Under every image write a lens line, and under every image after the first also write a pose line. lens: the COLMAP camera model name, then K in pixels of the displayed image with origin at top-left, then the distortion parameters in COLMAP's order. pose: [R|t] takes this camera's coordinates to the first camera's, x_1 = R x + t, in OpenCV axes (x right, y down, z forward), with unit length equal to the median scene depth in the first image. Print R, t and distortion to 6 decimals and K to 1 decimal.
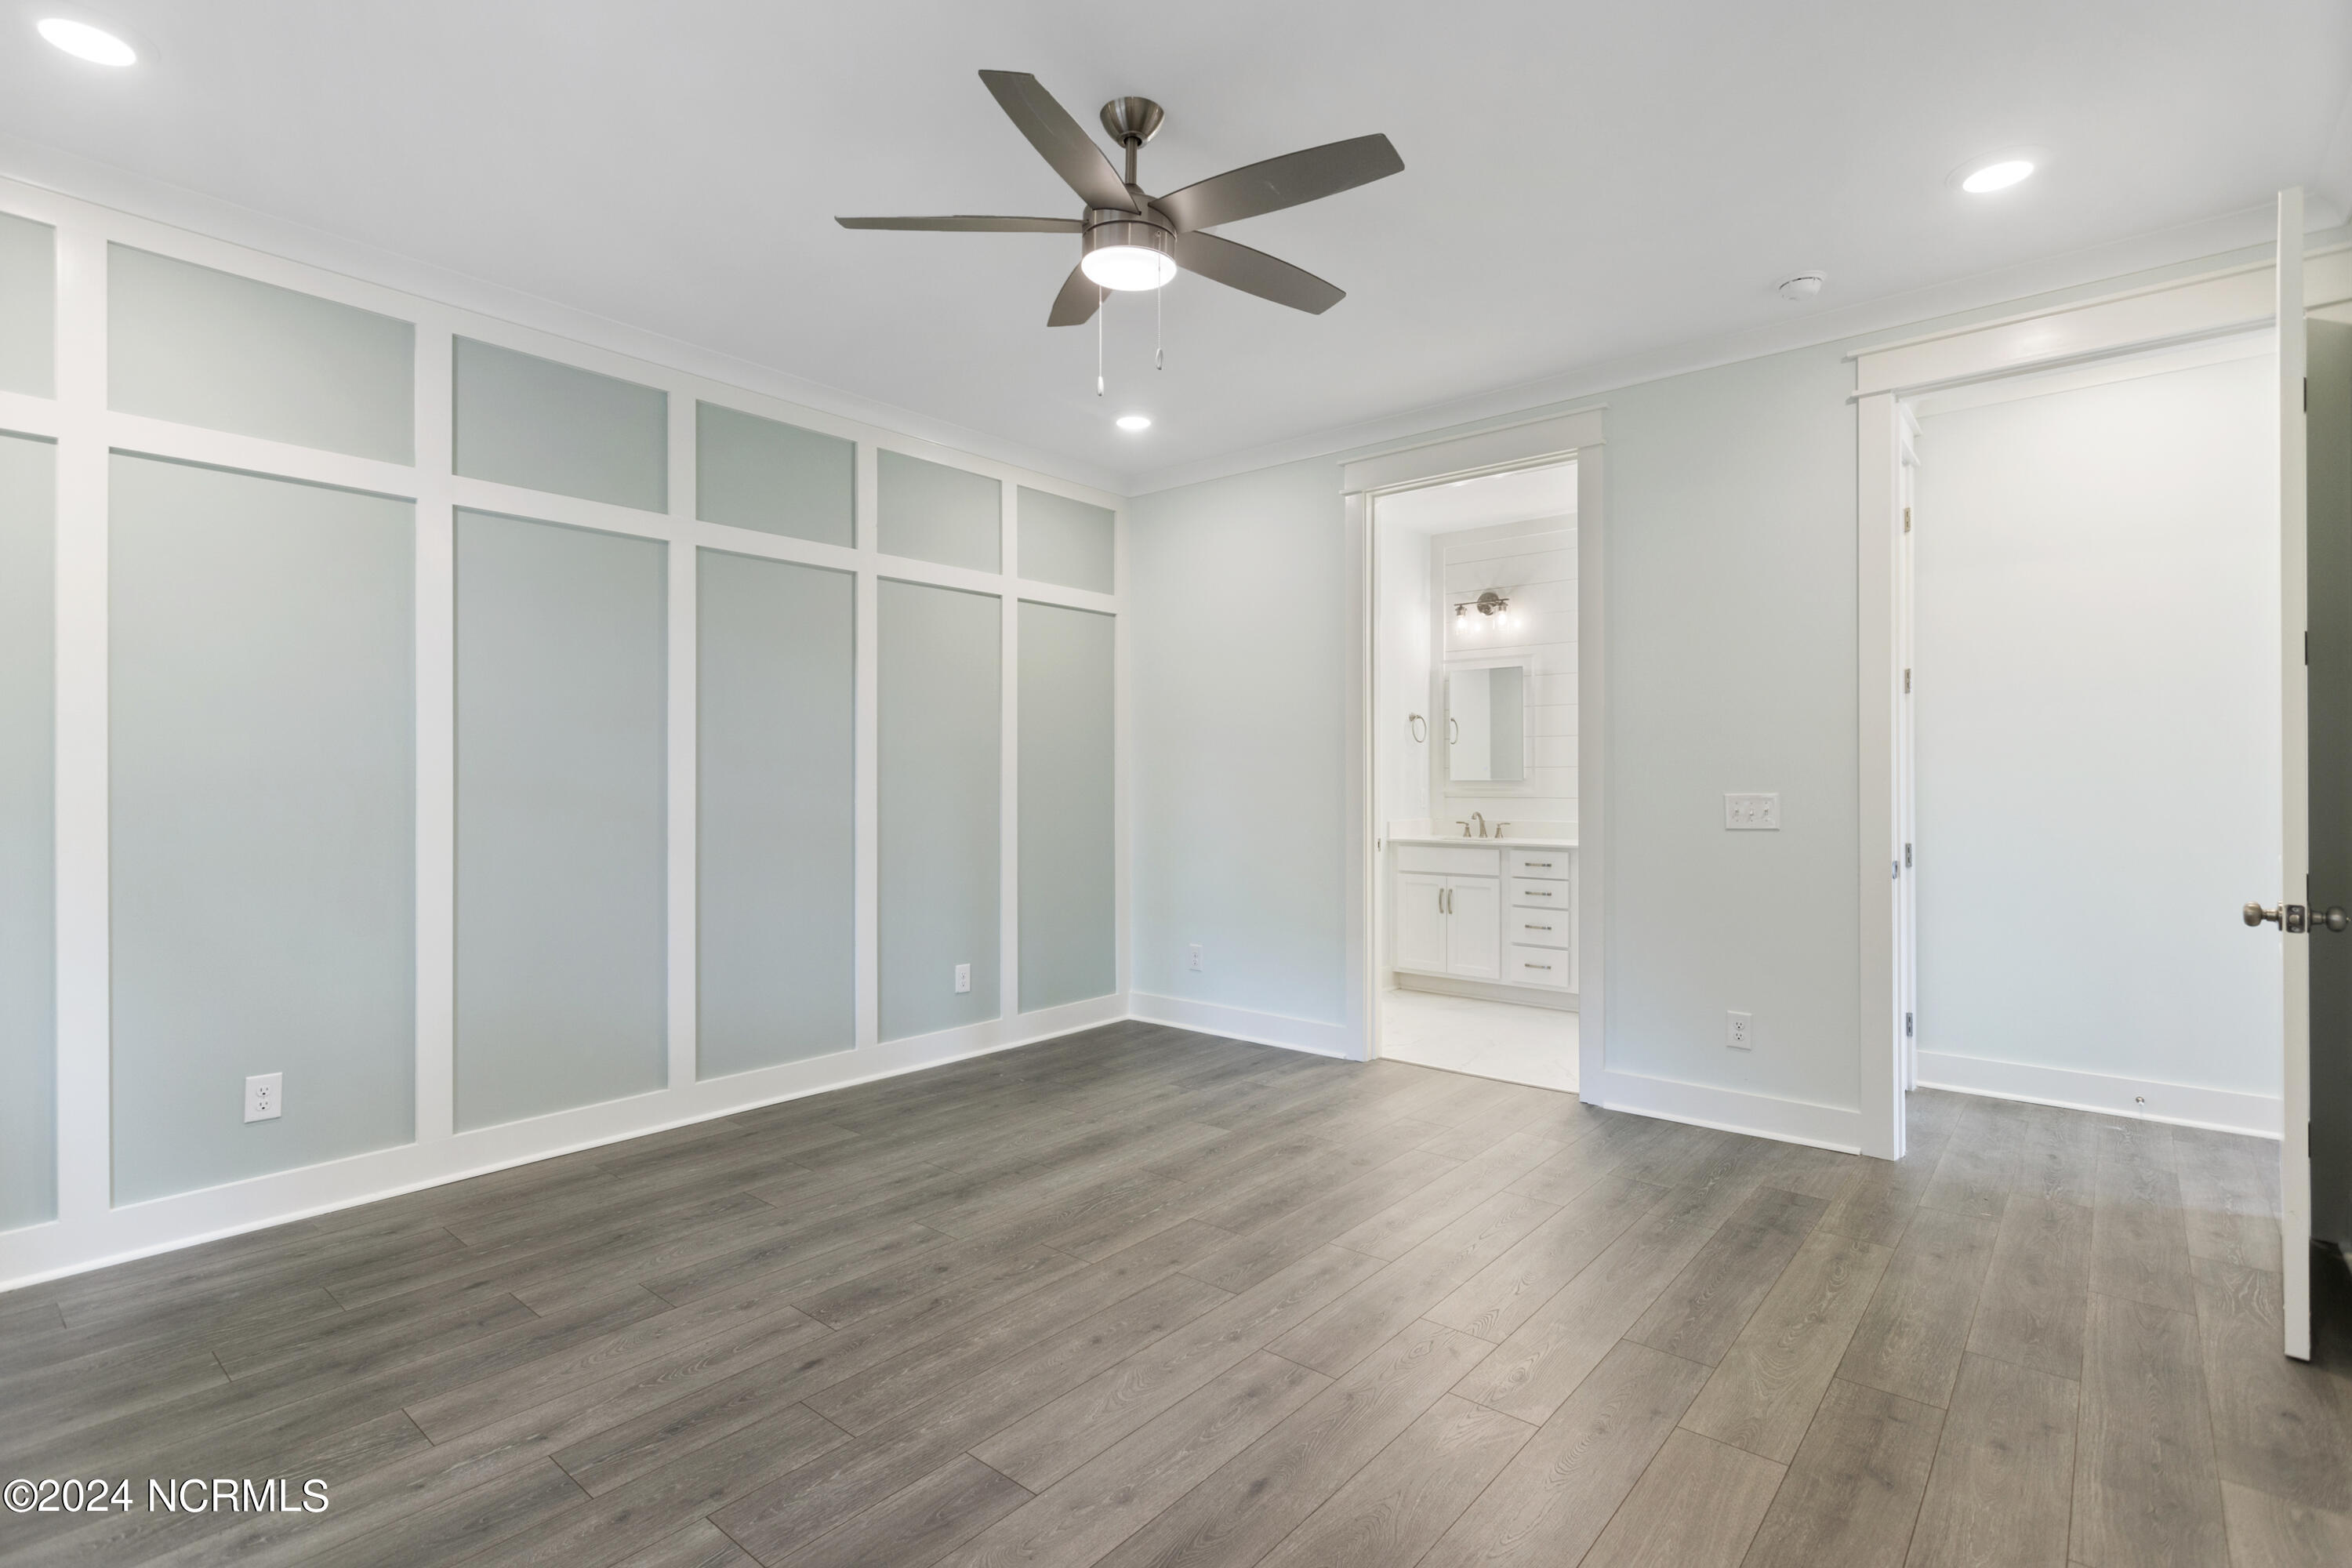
lens RADIAL K [[1113.6, 0, 1191.0], [0, 1113.6, 785.3], [0, 0, 1]] dist [0.004504, 0.002636]
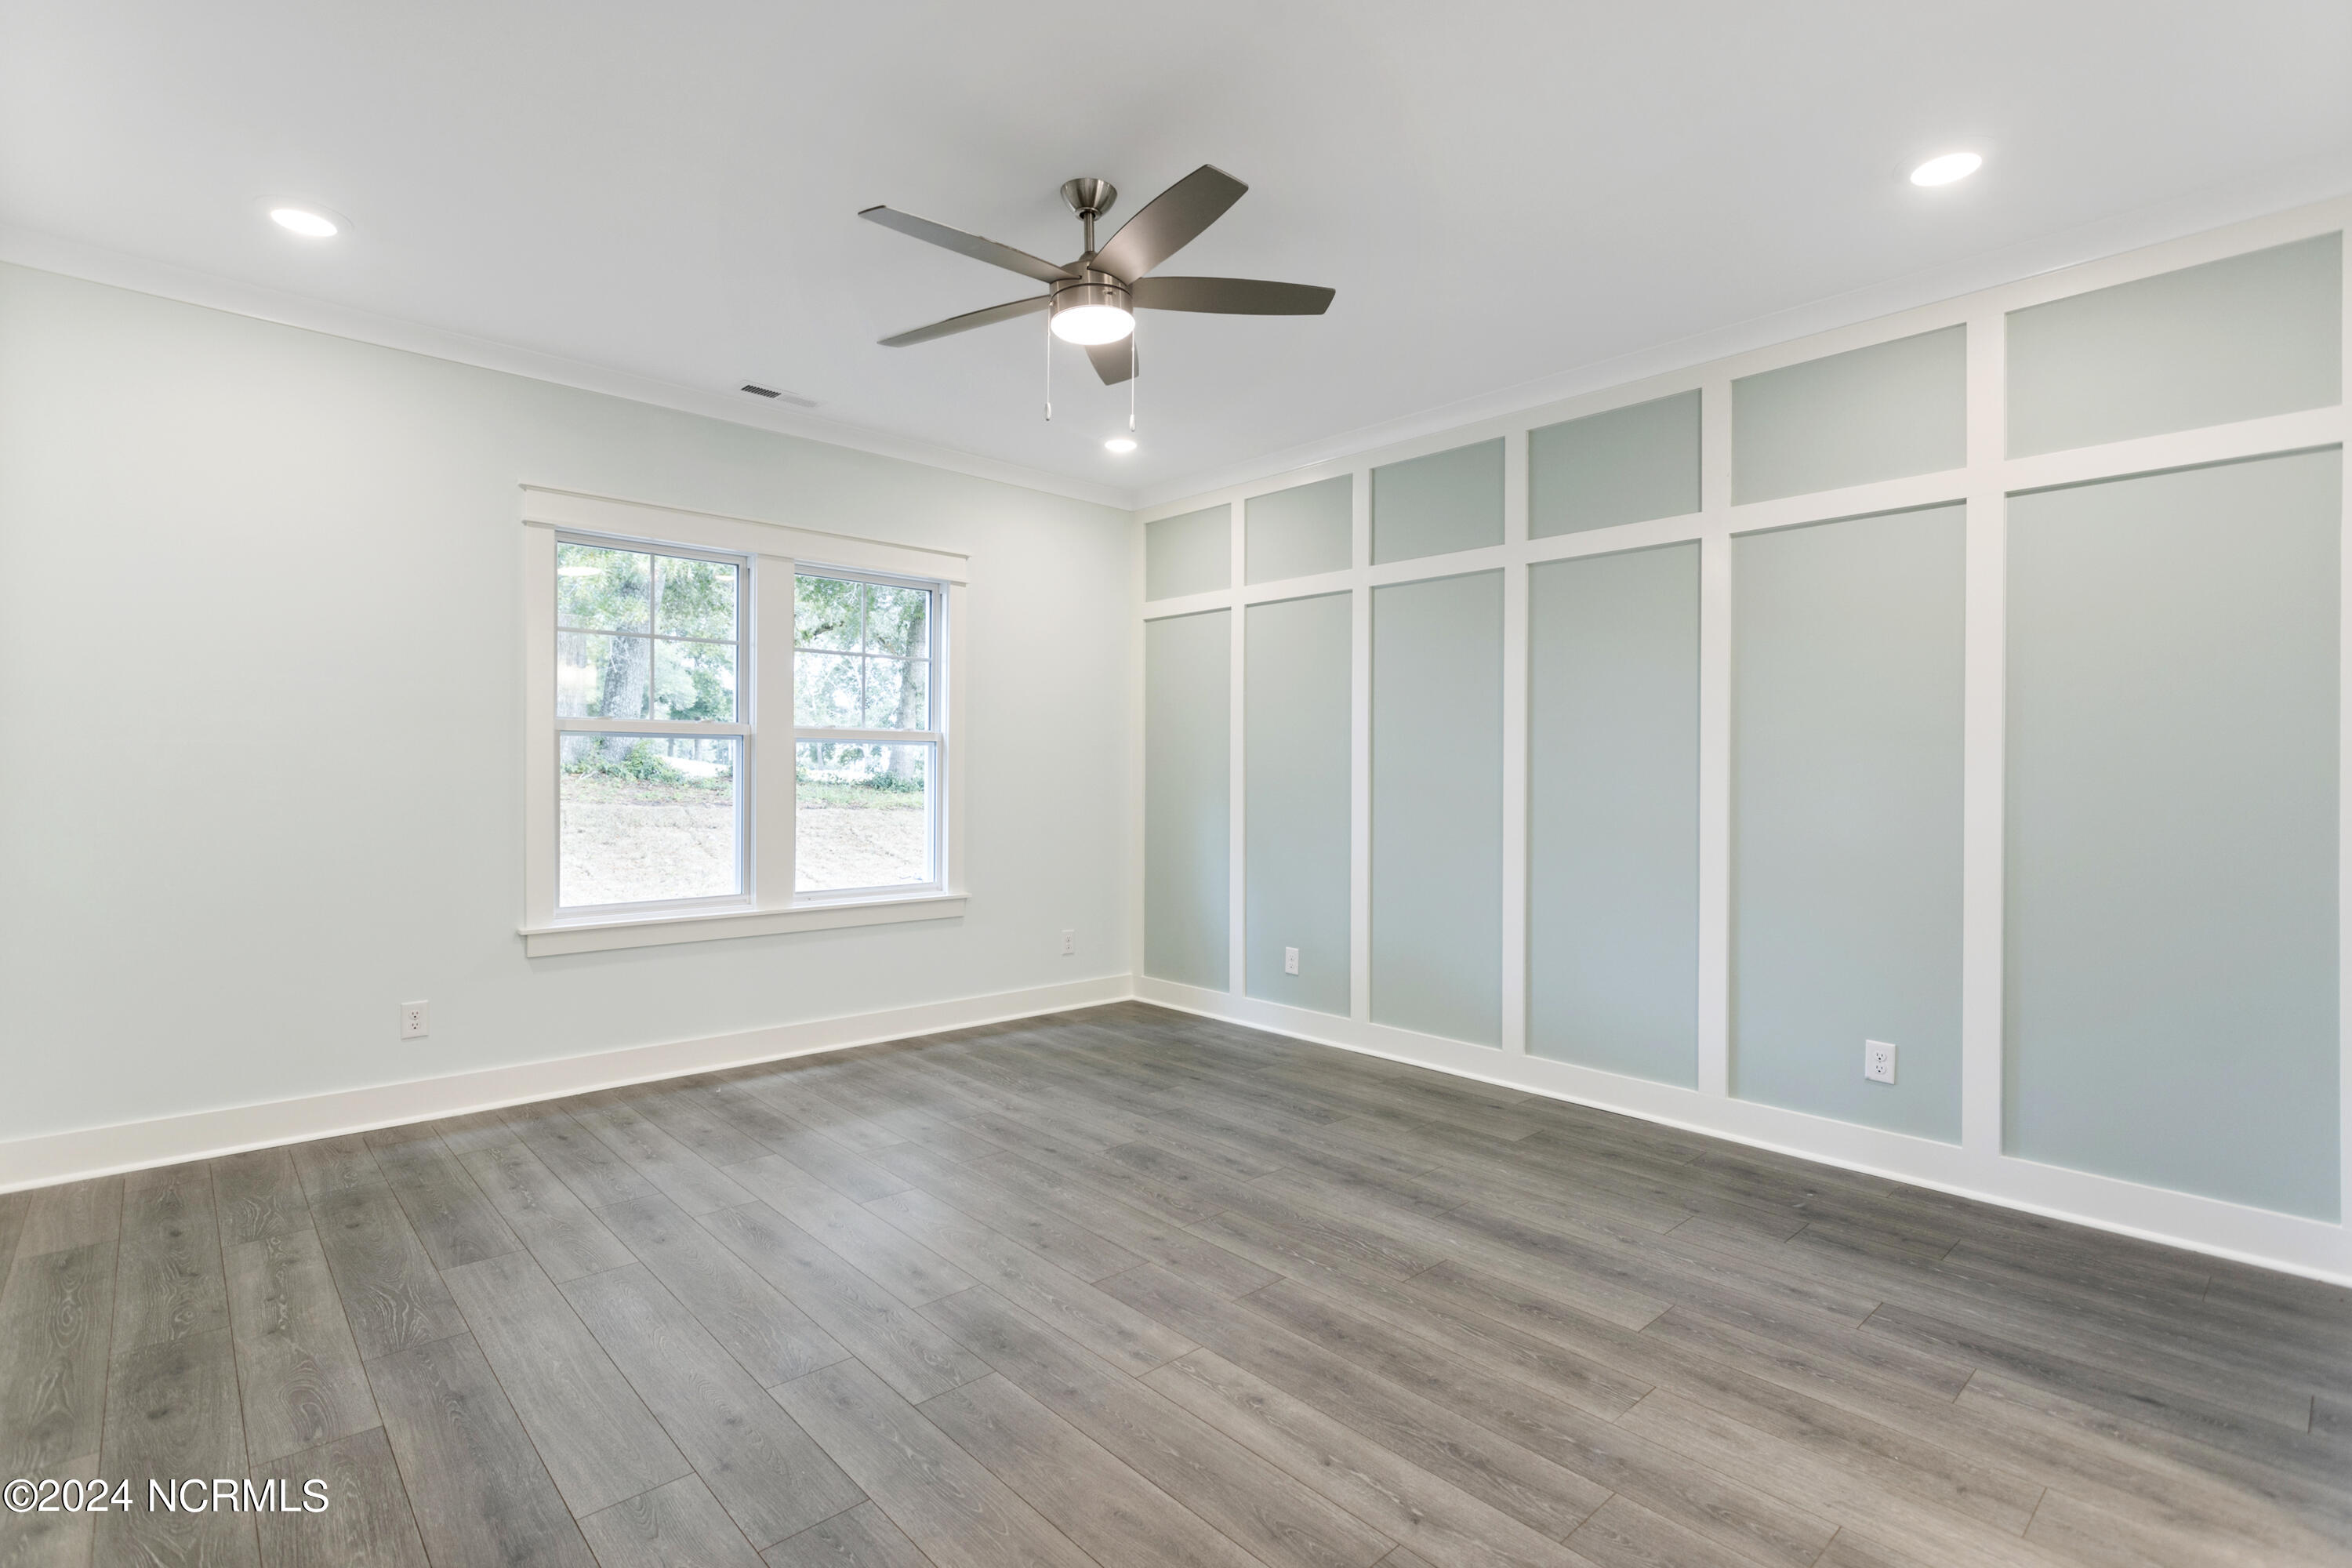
lens RADIAL K [[1113.6, 0, 1171.2], [0, 1113.6, 787.6], [0, 0, 1]] dist [0.004504, 0.002636]
pose [[-0.131060, 0.010835, -0.991315, 0.791931], [-0.010822, 0.999865, 0.012359, -0.006382], [0.991315, 0.012347, -0.130925, 0.919514]]
